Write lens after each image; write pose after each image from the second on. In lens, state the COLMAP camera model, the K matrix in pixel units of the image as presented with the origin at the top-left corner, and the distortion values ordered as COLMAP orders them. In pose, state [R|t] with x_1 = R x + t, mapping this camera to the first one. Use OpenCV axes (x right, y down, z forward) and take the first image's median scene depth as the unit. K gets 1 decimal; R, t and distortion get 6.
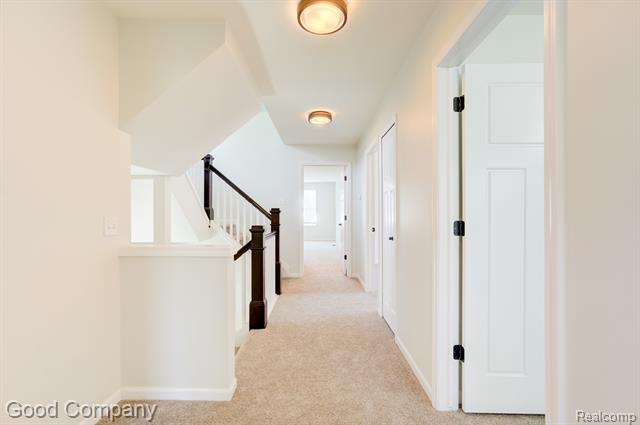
lens RADIAL K [[295.6, 0, 320.6], [0, 295.6, 211.2], [0, 0, 1]] dist [-0.000176, 0.006120]
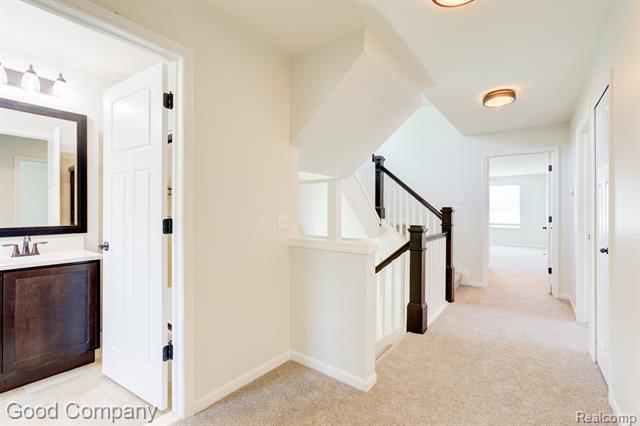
lens RADIAL K [[295.6, 0, 315.9], [0, 295.6, 211.0], [0, 0, 1]] dist [-0.000176, 0.006120]
pose [[0.802696, 0.007677, -0.596339, 0.095962], [-0.005206, 0.999969, 0.005867, -0.002339], [0.596366, -0.001605, 0.802711, 0.032404]]
